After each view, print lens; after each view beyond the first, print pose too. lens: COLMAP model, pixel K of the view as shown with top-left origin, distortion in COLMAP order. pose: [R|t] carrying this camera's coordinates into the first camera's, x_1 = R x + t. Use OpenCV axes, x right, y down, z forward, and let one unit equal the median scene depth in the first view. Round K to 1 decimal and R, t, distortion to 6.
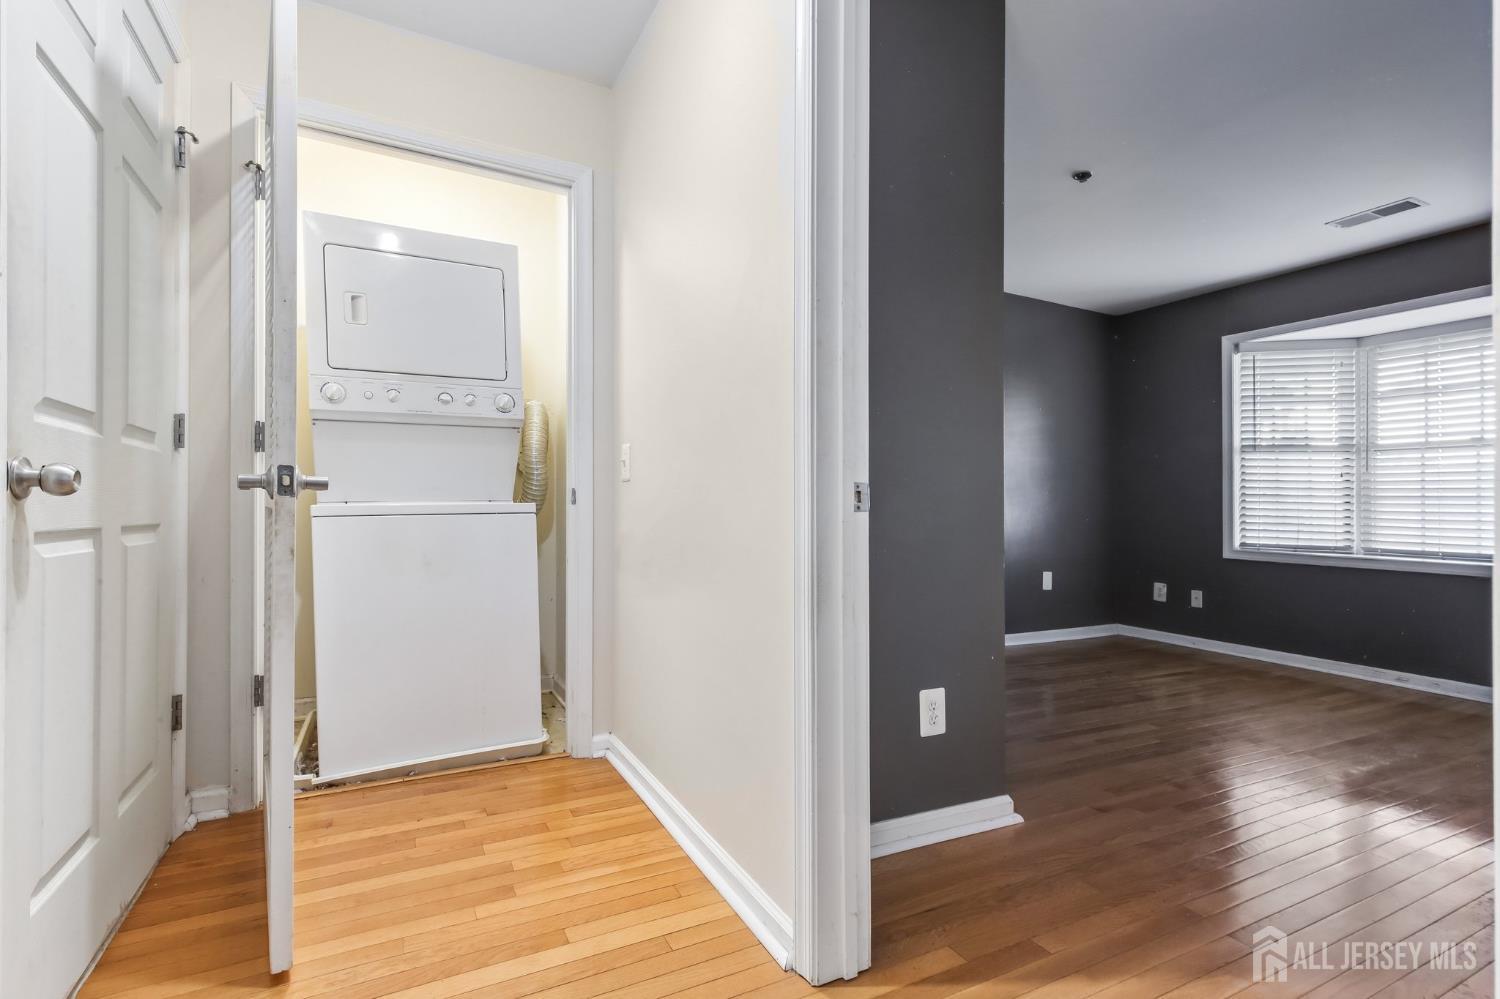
lens RADIAL K [[732.2, 0, 697.0], [0, 732.2, 487.3], [0, 0, 1]] dist [0.003886, 0.000495]
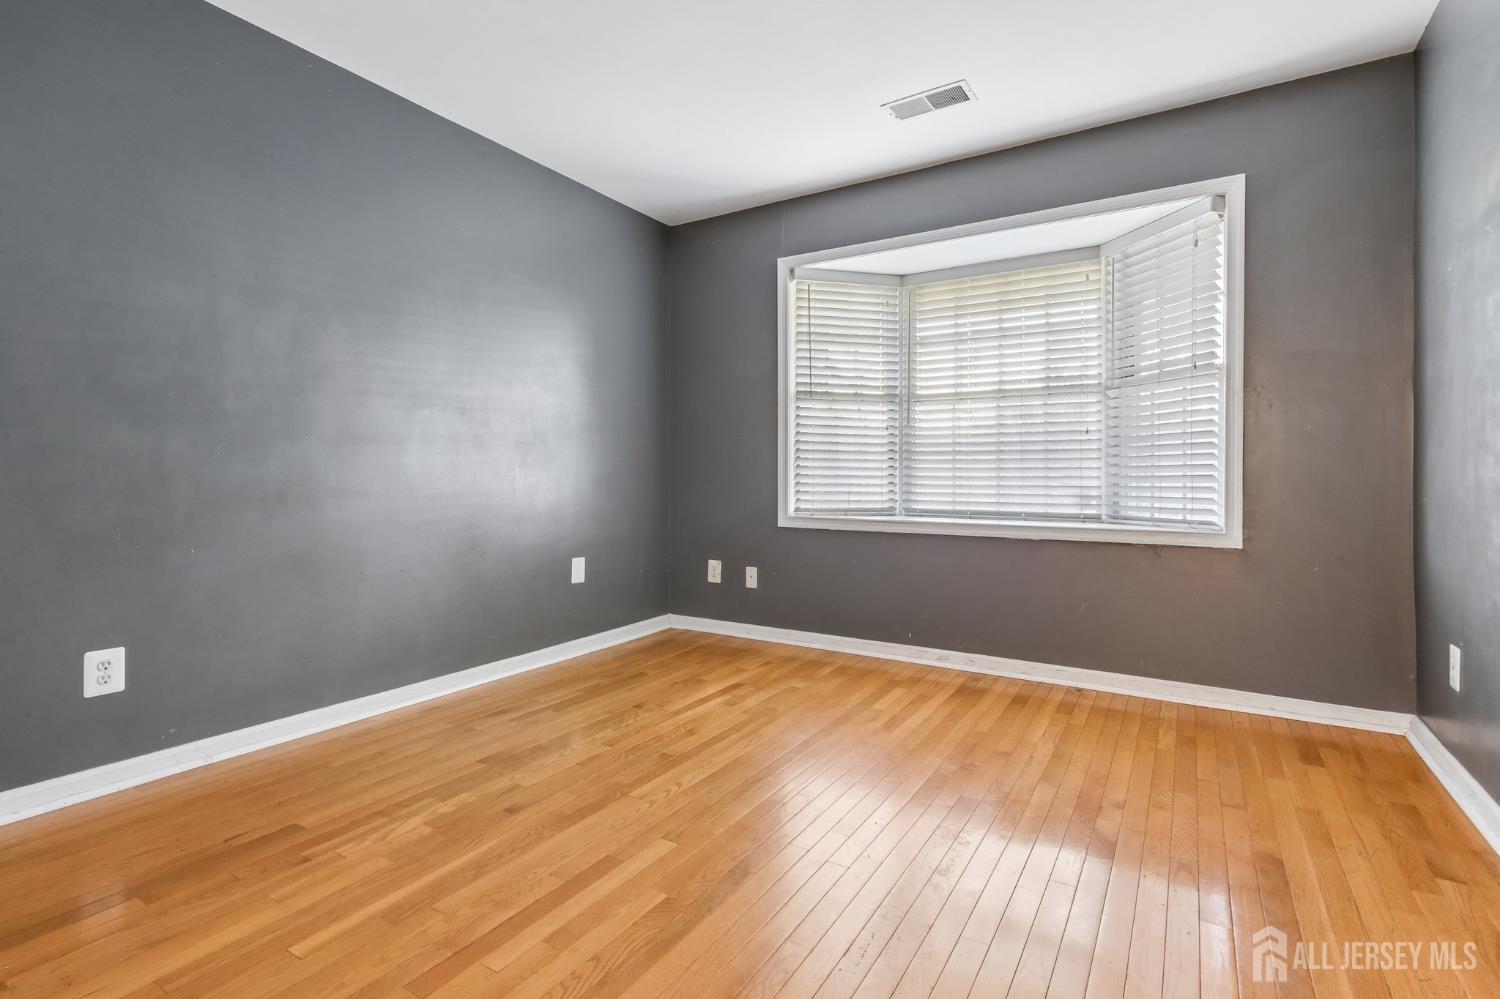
lens RADIAL K [[732.2, 0, 697.0], [0, 732.2, 487.3], [0, 0, 1]] dist [0.003886, 0.000495]
pose [[0.877851, -0.024315, 0.478315, 0.247775], [0.002817, 0.998955, 0.045610, 0.014043], [-0.478925, -0.038691, 0.877003, 0.327711]]
